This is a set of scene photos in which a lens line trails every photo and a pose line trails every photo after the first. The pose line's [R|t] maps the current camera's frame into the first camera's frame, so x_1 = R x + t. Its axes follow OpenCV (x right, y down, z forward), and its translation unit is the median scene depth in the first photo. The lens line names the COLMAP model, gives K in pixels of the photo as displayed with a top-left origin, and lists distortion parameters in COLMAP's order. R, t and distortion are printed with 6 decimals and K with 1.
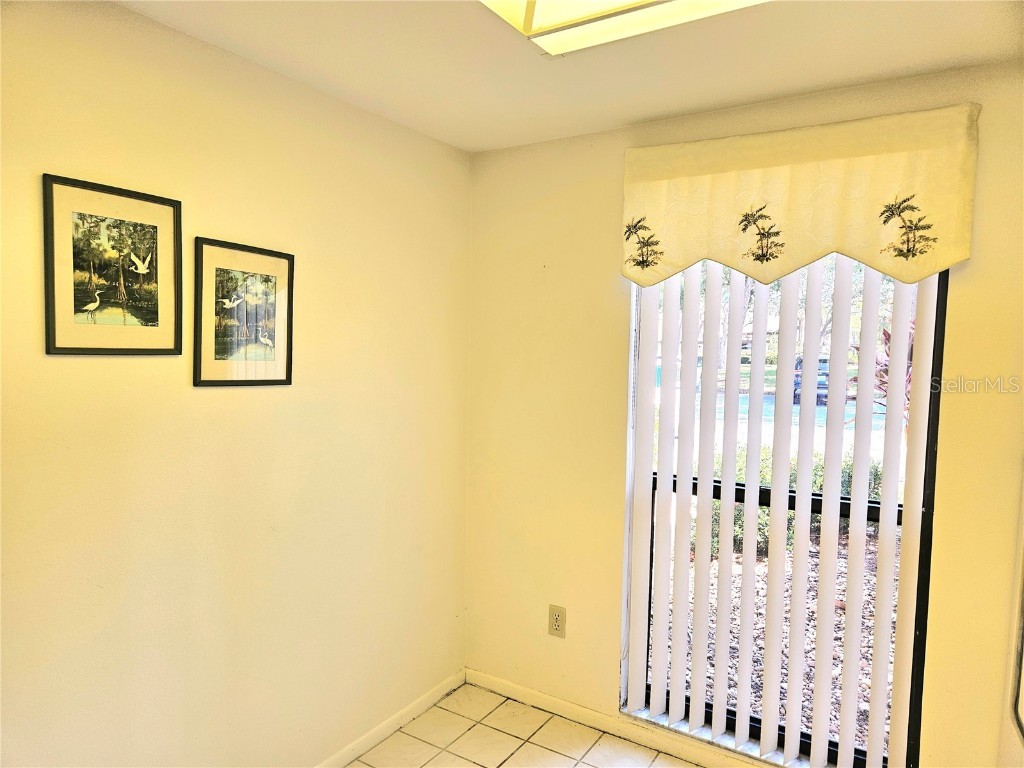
lens RADIAL K [[682.4, 0, 509.1], [0, 682.4, 392.4], [0, 0, 1]] dist [0.084500, -0.063979]
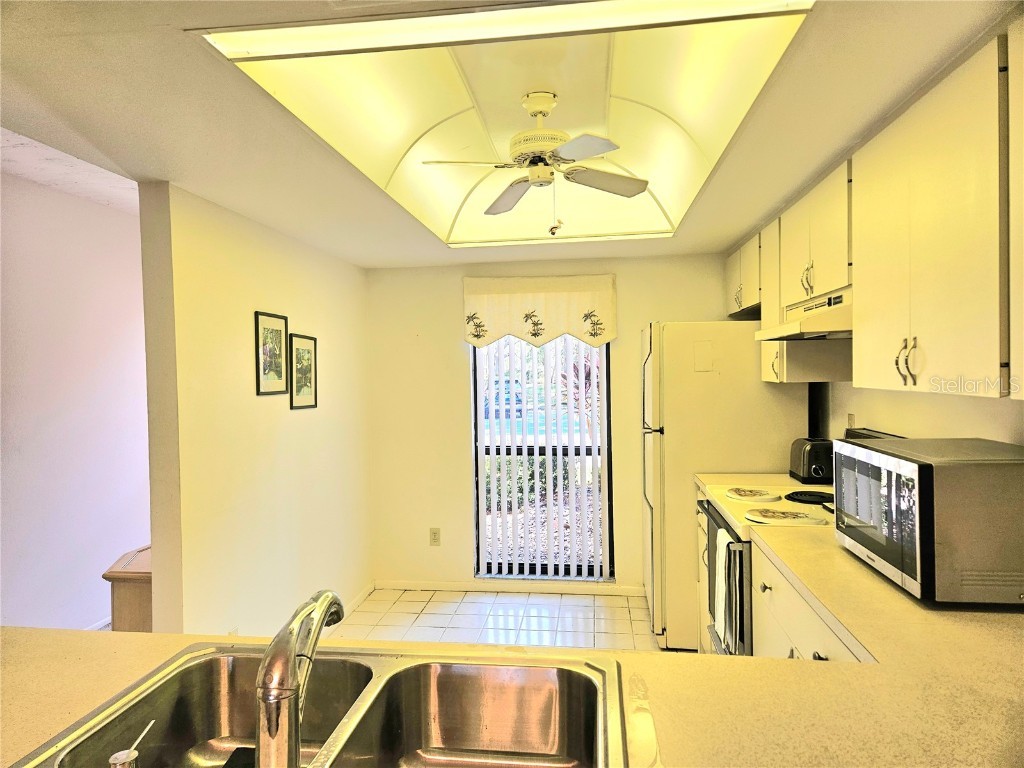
lens RADIAL K [[682.4, 0, 504.6], [0, 682.4, 385.3], [0, 0, 1]] dist [0.084500, -0.063979]
pose [[0.905606, -0.044364, 0.421793, -0.609688], [0.065664, 0.997189, -0.036099, 0.027543], [-0.419005, 0.060388, 0.905973, -0.846625]]
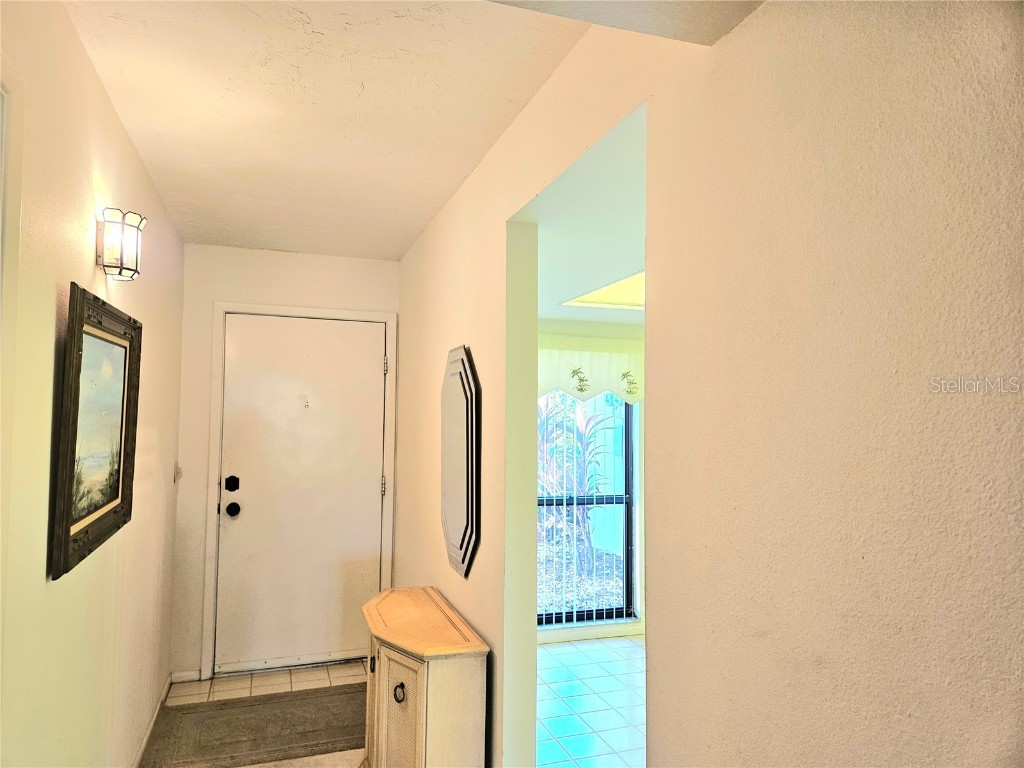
lens RADIAL K [[682.4, 0, 521.1], [0, 682.4, 383.7], [0, 0, 1]] dist [0.084500, -0.063979]
pose [[0.613819, 0.025903, 0.789022, -1.516652], [0.059581, 0.995091, -0.079019, -0.053092], [-0.787196, 0.095514, 0.609262, -0.199350]]
